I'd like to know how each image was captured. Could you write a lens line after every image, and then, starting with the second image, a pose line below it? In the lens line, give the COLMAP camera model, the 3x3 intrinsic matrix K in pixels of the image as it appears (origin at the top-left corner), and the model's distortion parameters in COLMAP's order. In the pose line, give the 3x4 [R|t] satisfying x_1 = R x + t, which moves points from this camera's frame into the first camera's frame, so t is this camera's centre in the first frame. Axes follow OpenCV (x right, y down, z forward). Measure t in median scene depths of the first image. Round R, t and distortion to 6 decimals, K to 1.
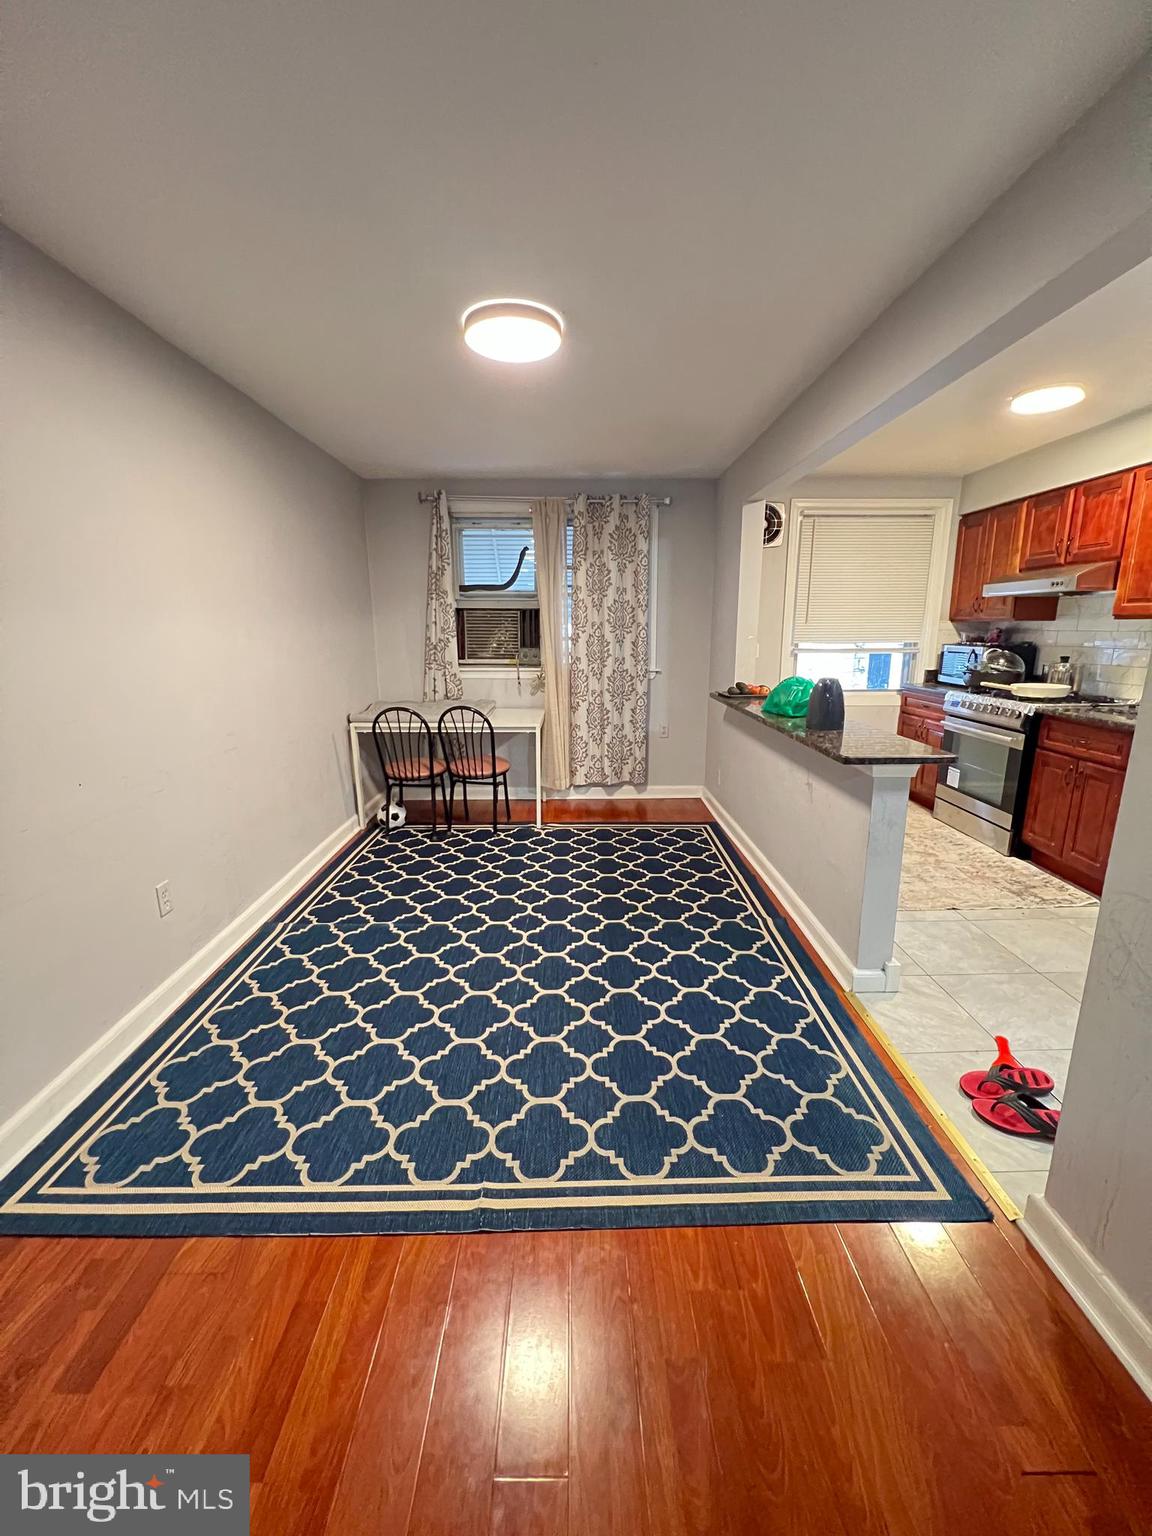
lens RADIAL K [[614.7, 0, 578.0], [0, 614.7, 765.1], [0, 0, 1]] dist [-0.001071, -0.000199]
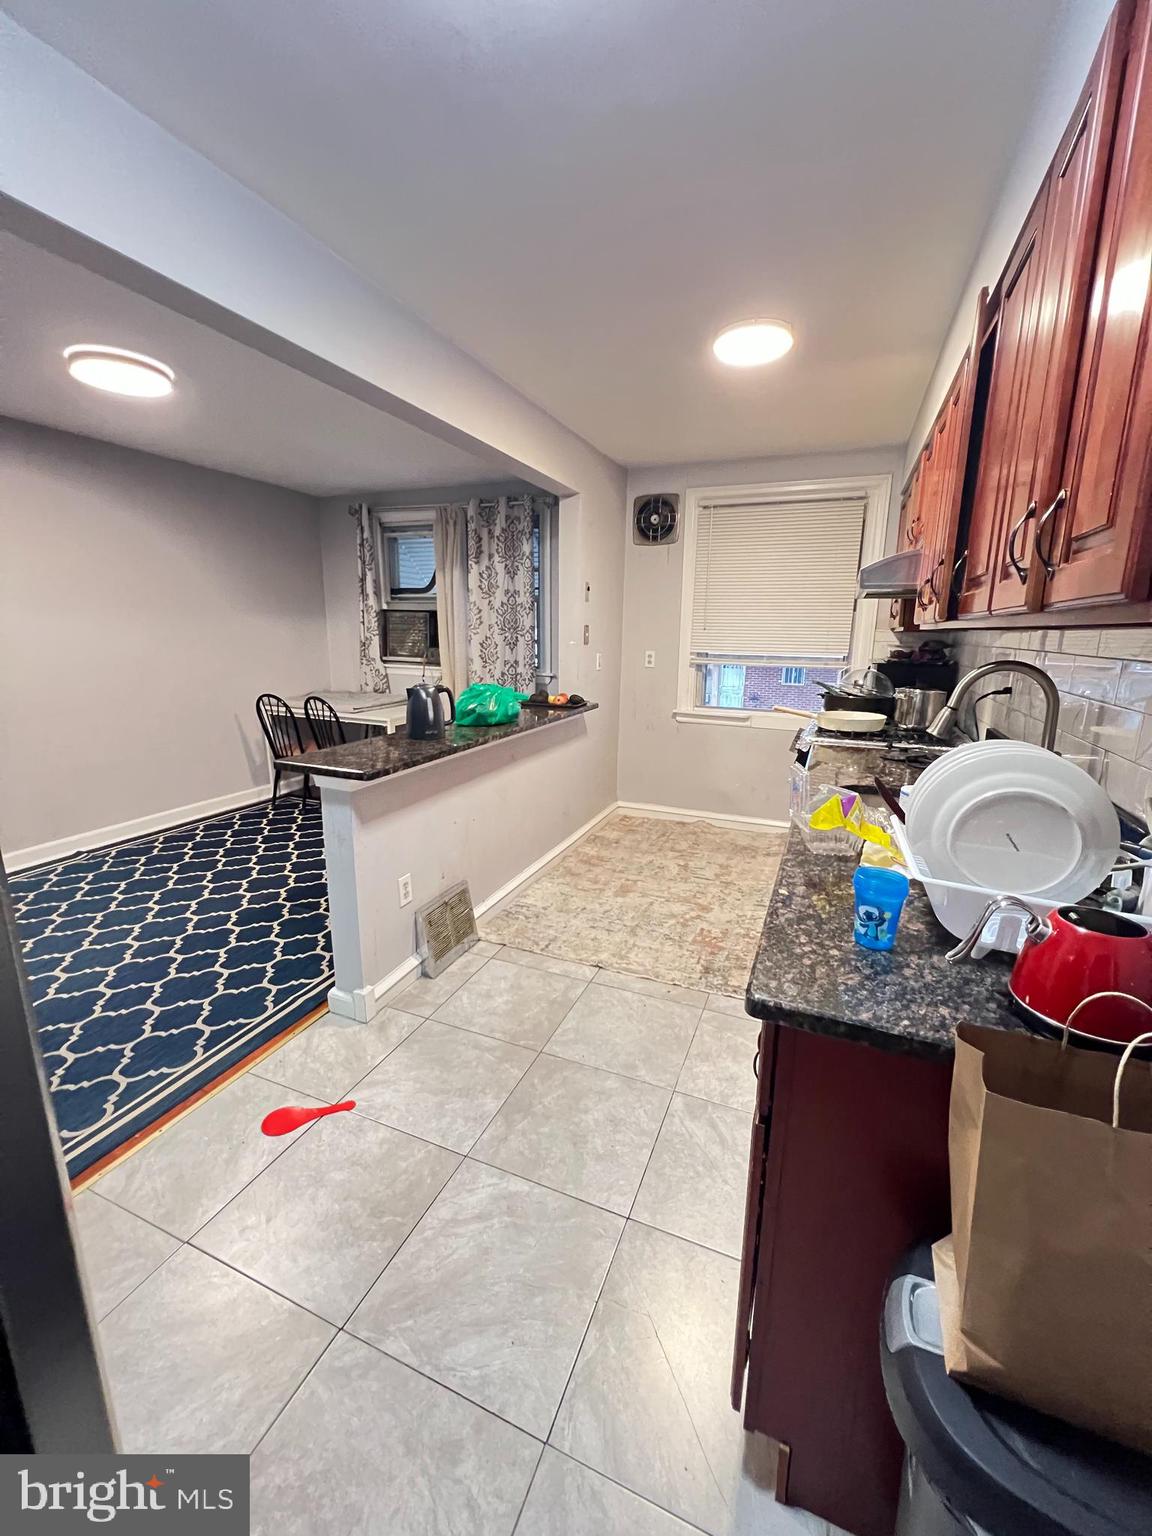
lens RADIAL K [[614.7, 0, 578.0], [0, 614.7, 765.1], [0, 0, 1]] dist [-0.001071, -0.000199]
pose [[0.916355, 0.104743, -0.386423, 0.699332], [-0.108127, 0.994052, 0.013037, -0.038583], [0.385490, 0.029836, 0.922229, 0.161844]]
